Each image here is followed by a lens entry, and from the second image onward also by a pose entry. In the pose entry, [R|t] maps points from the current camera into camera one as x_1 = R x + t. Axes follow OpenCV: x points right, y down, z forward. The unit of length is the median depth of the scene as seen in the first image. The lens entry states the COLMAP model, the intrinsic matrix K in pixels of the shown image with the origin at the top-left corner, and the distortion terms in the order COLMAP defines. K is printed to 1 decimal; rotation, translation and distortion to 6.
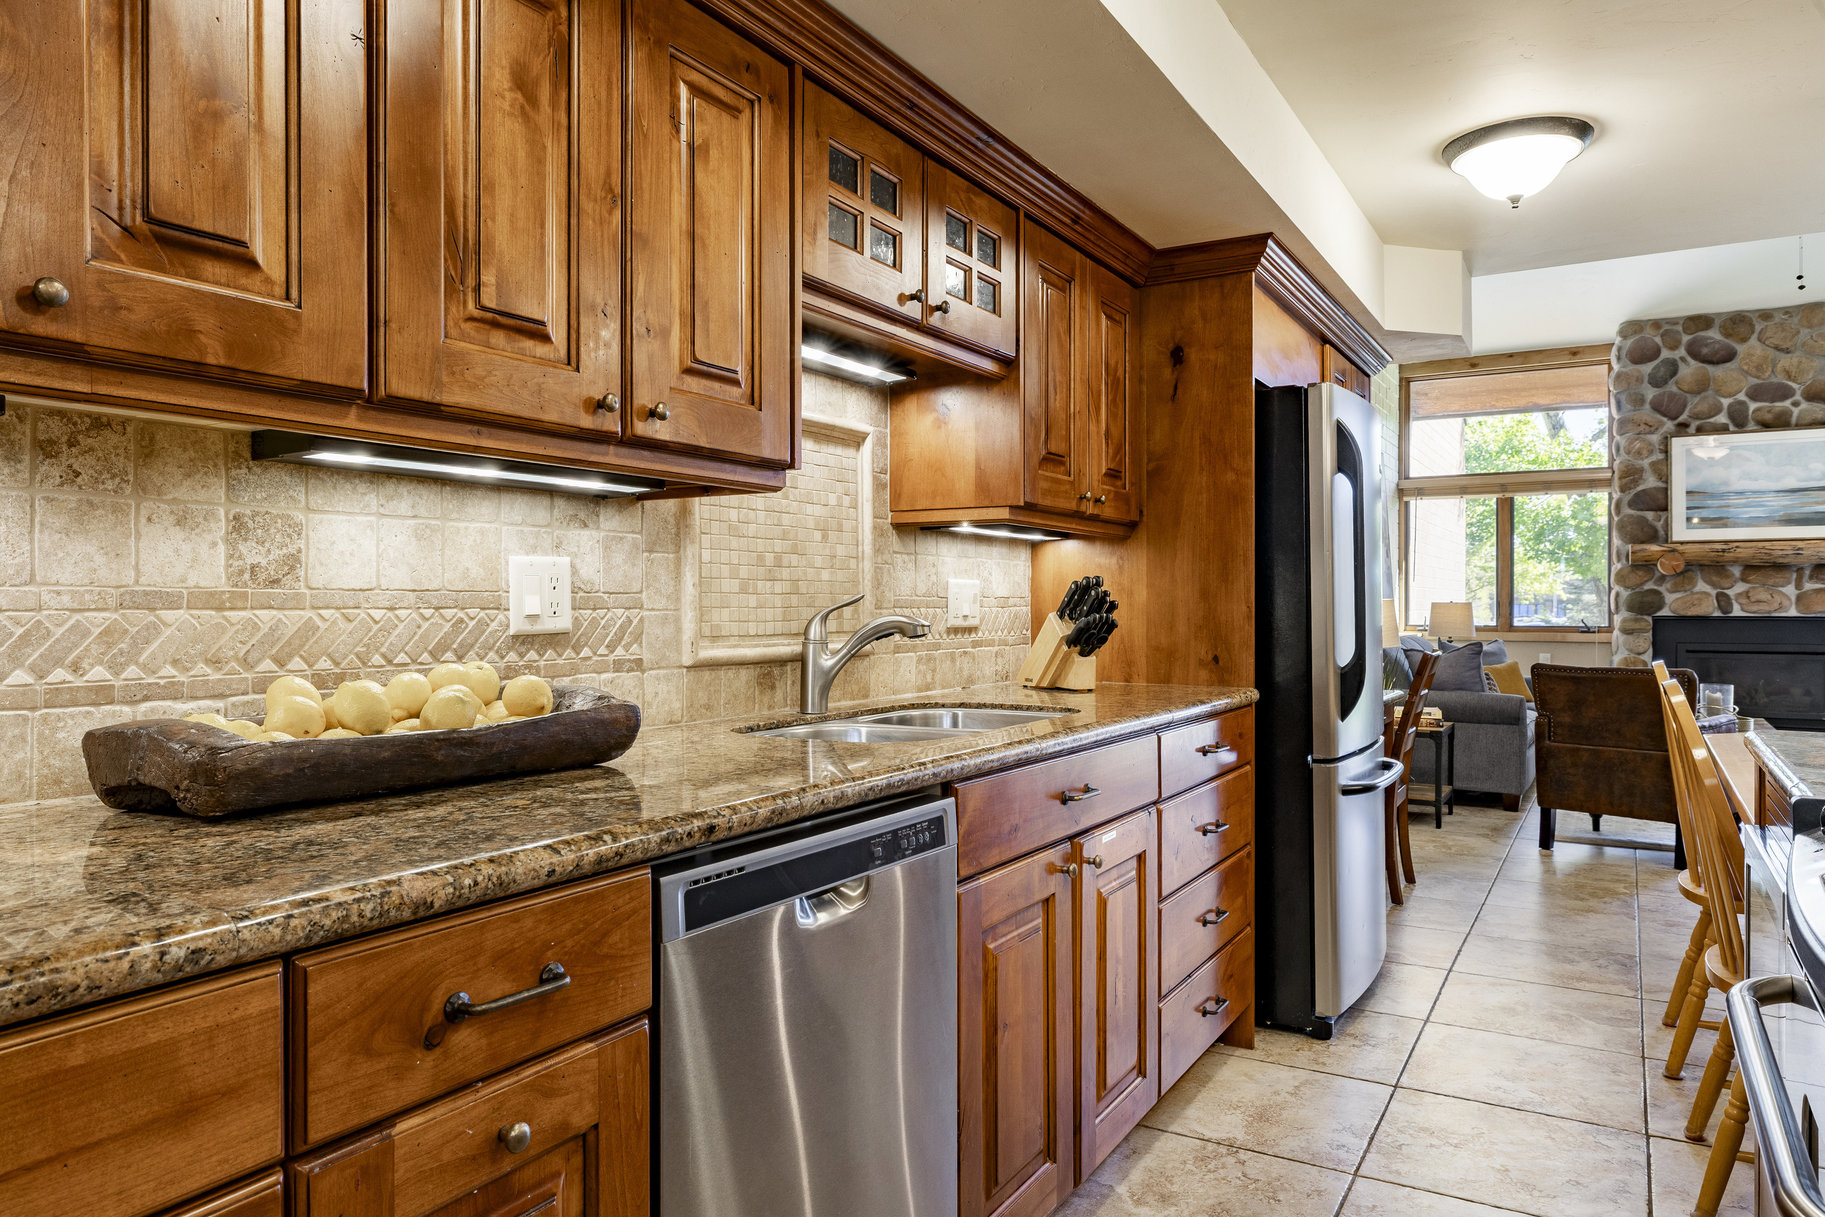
lens RADIAL K [[1197.7, 0, 903.4], [0, 1197.7, 611.4], [0, 0, 1]] dist [-0.003205, 0.004278]
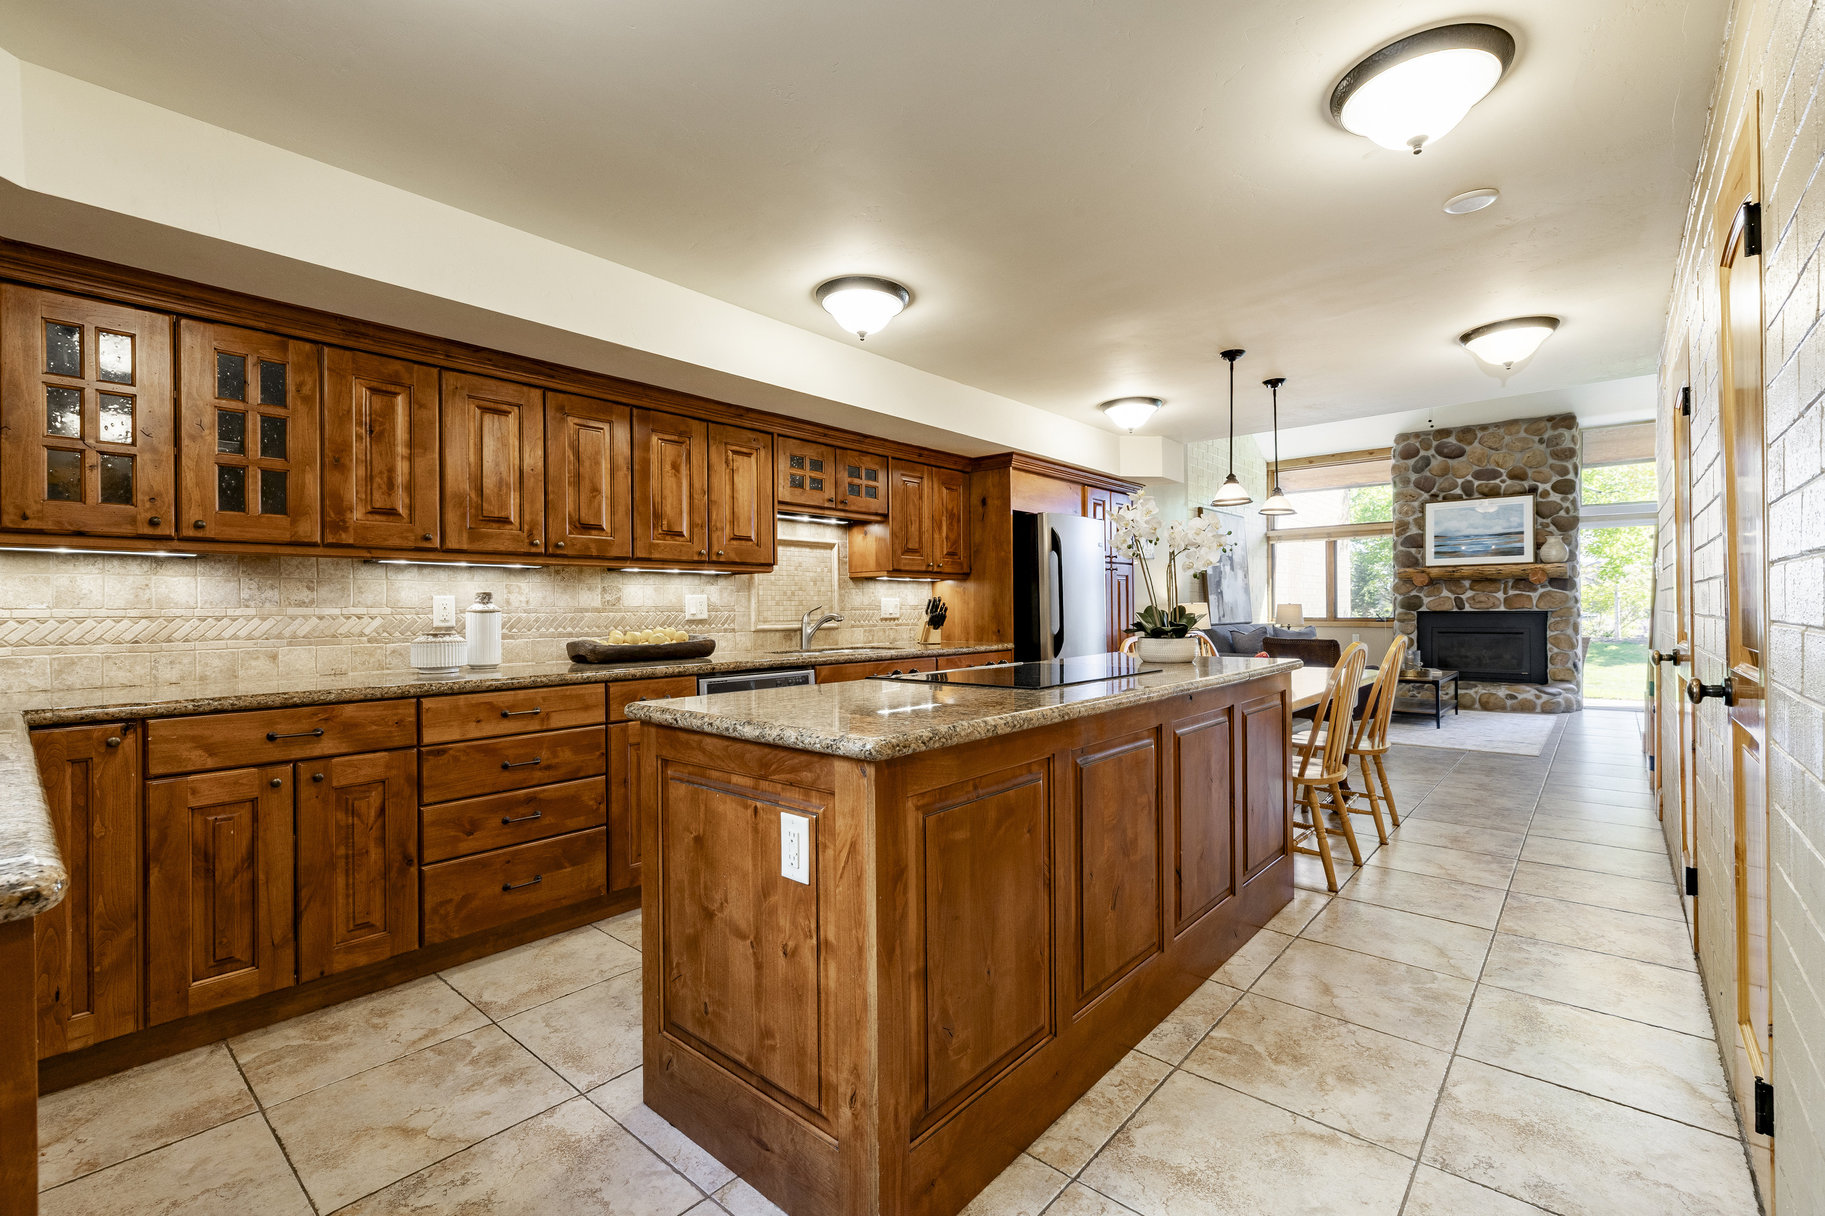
lens RADIAL K [[787.4, 0, 911.0], [0, 787.4, 609.9], [0, 0, 1]] dist [0.001540, -0.000524]
pose [[0.984324, -0.007699, -0.176201, 0.420075], [0.007221, 0.999968, -0.003355, 0.002758], [0.176222, 0.002030, 0.984348, -0.638463]]
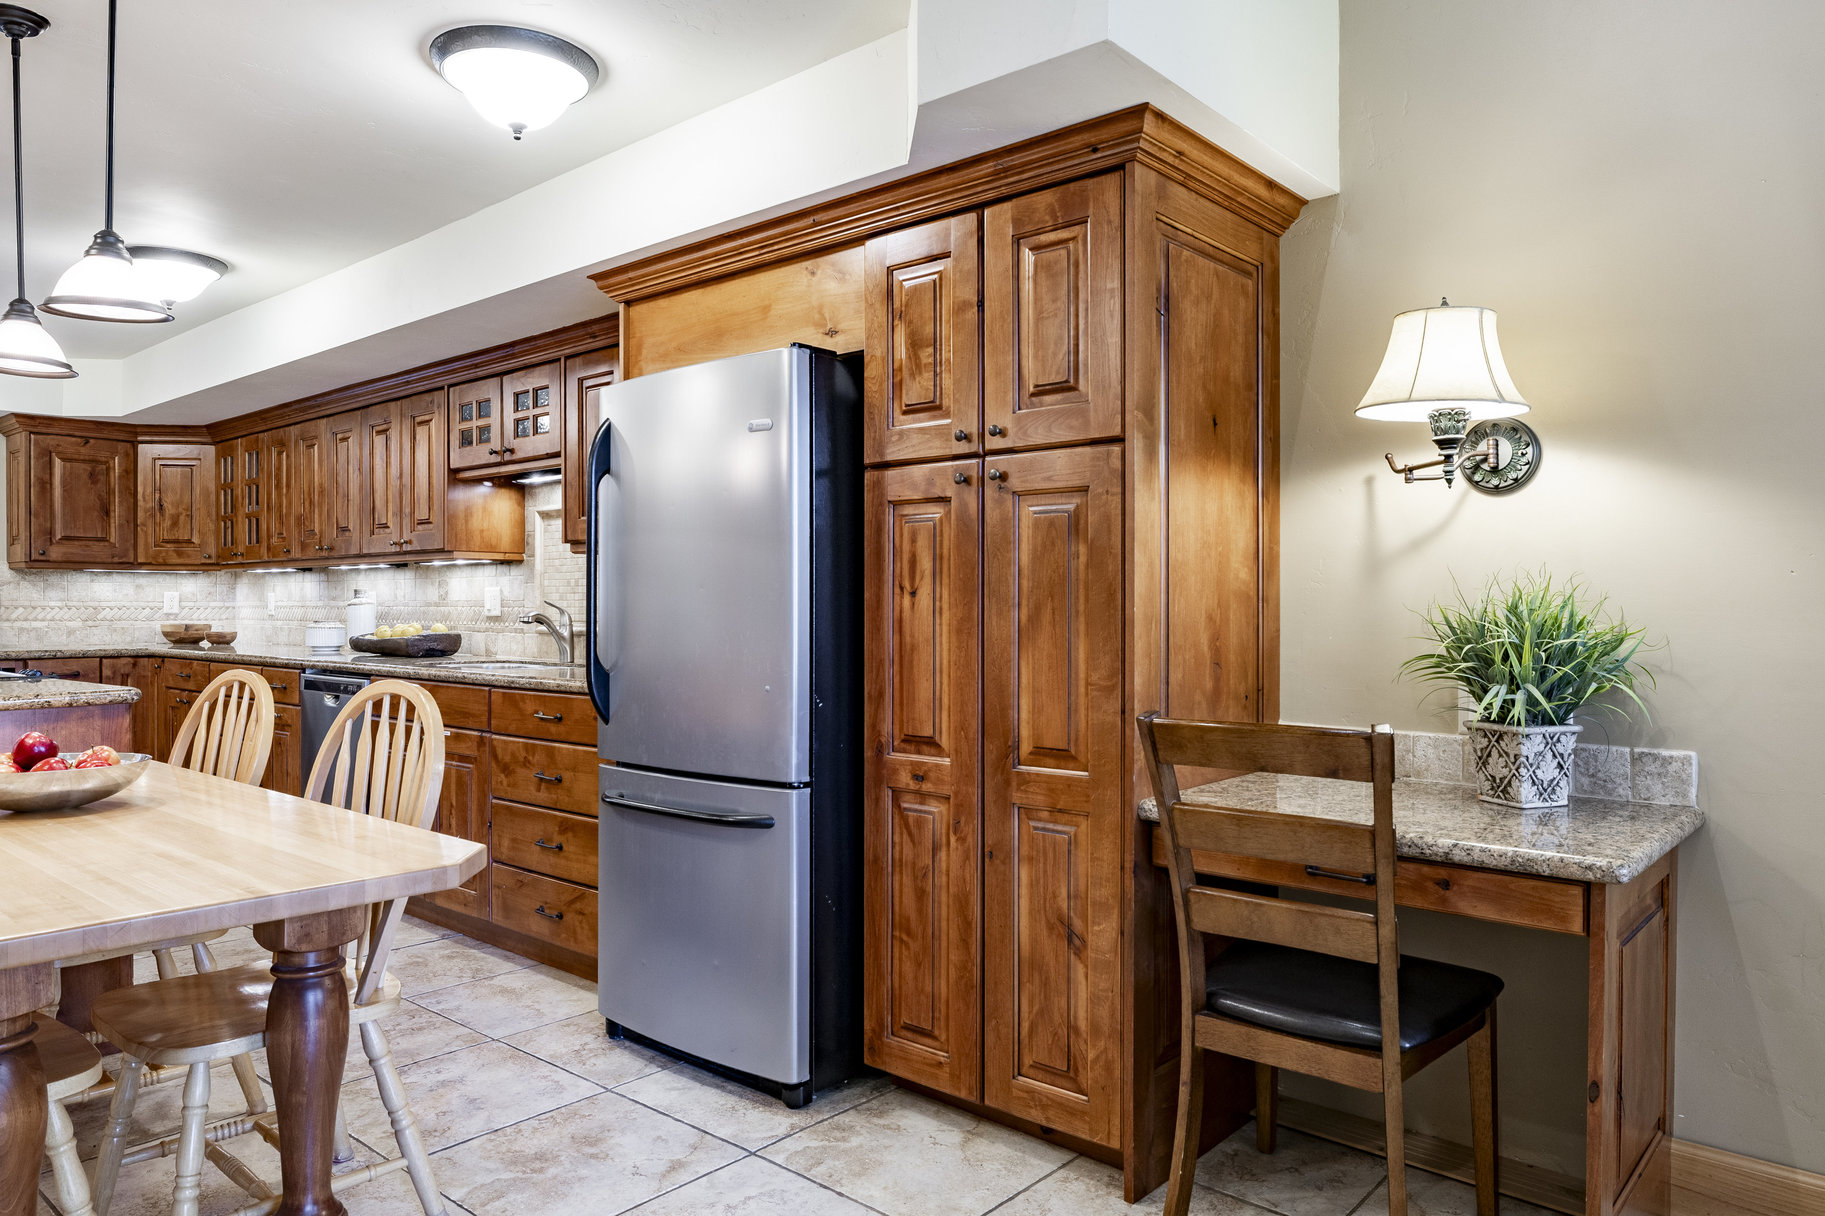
lens RADIAL K [[1197.7, 0, 909.2], [0, 1197.7, 617.3], [0, 0, 1]] dist [-0.003205, 0.004278]
pose [[-0.175416, 0.010181, -0.984442, 1.497068], [-0.005635, 0.999920, 0.011345, -0.010322], [0.984478, 0.007538, -0.175344, 1.639036]]
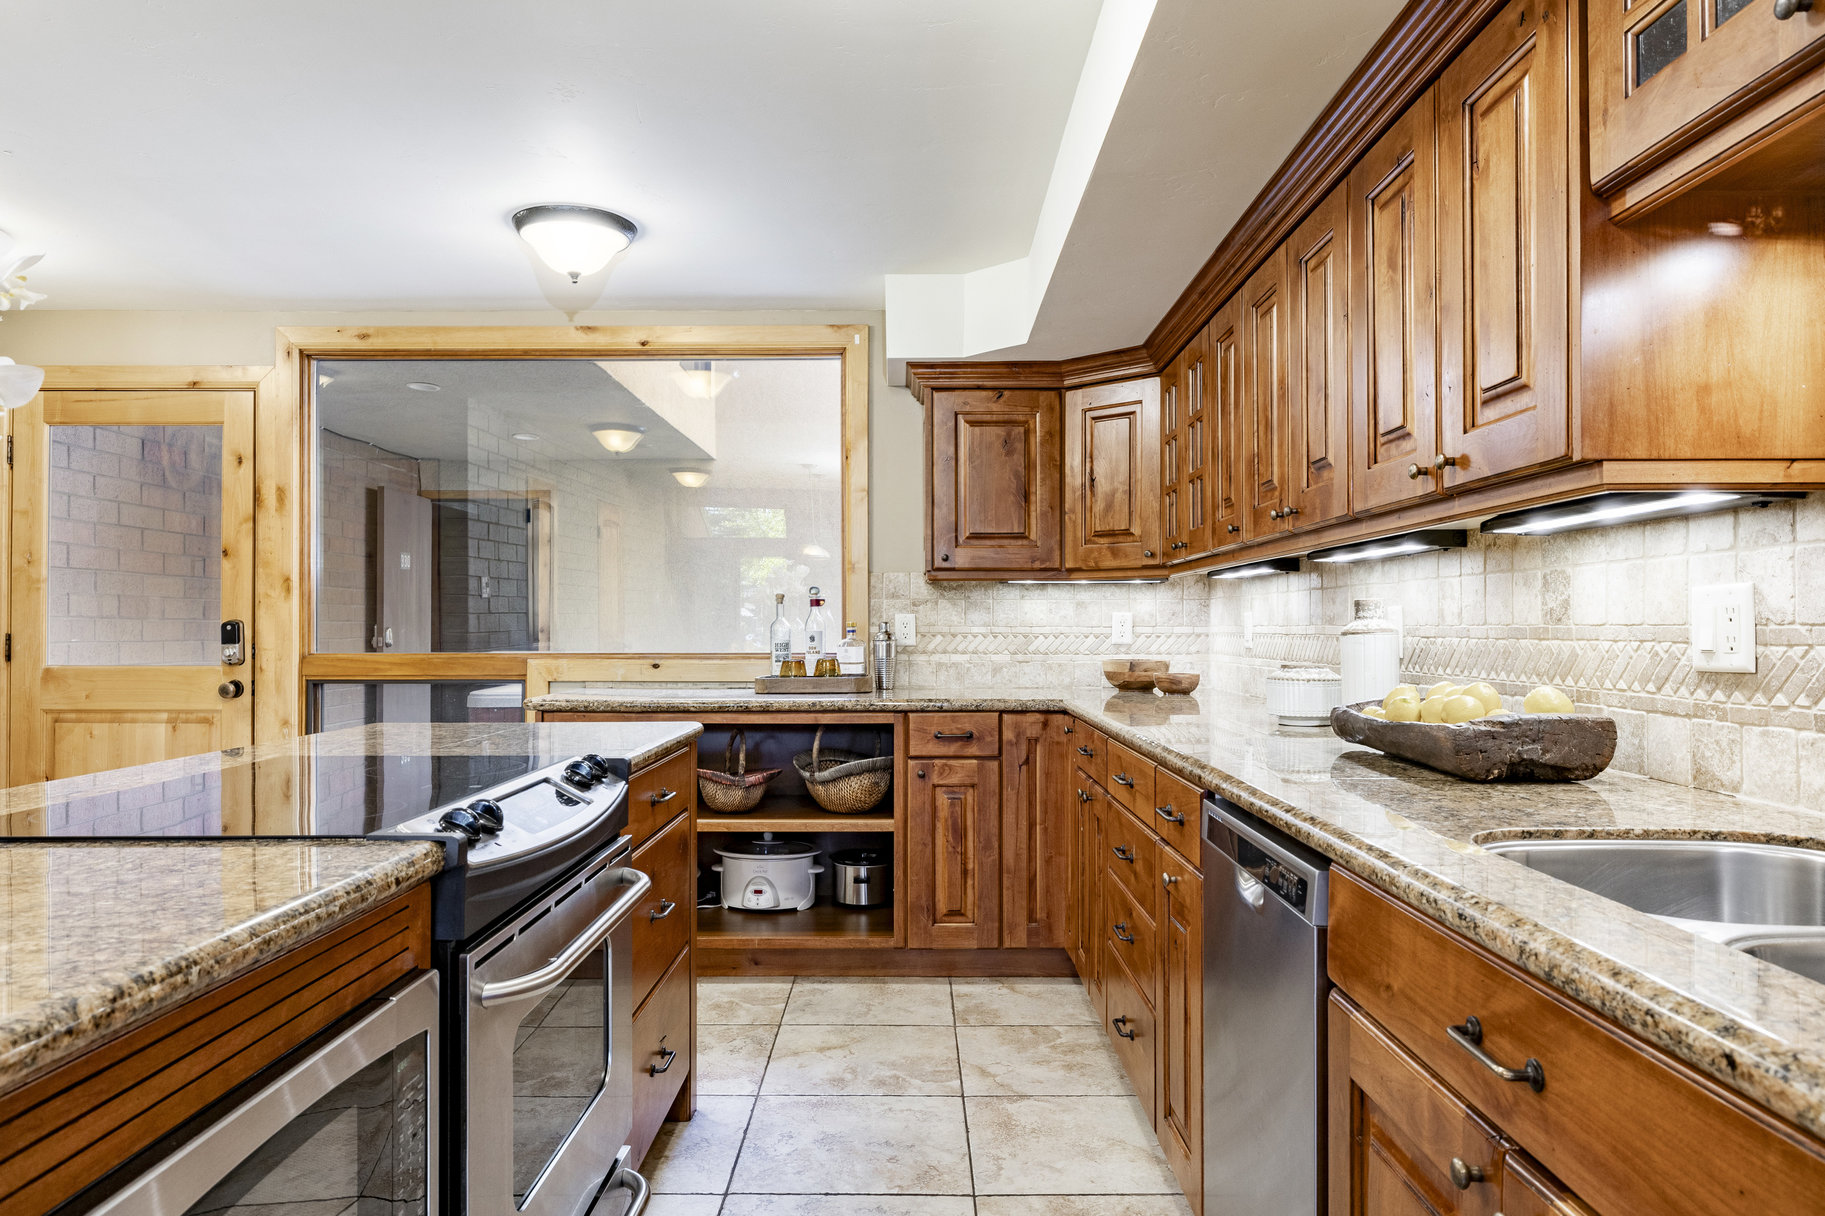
lens RADIAL K [[1185.5, 0, 910.8], [0, 1185.5, 623.7], [0, 0, 1]] dist [-0.005096, 0.000822]
pose [[-0.857771, 0.000157, -0.514032, 0.449378], [-0.000705, 0.999999, 0.001482, -0.012091], [0.514031, 0.001633, -0.857770, 0.984477]]
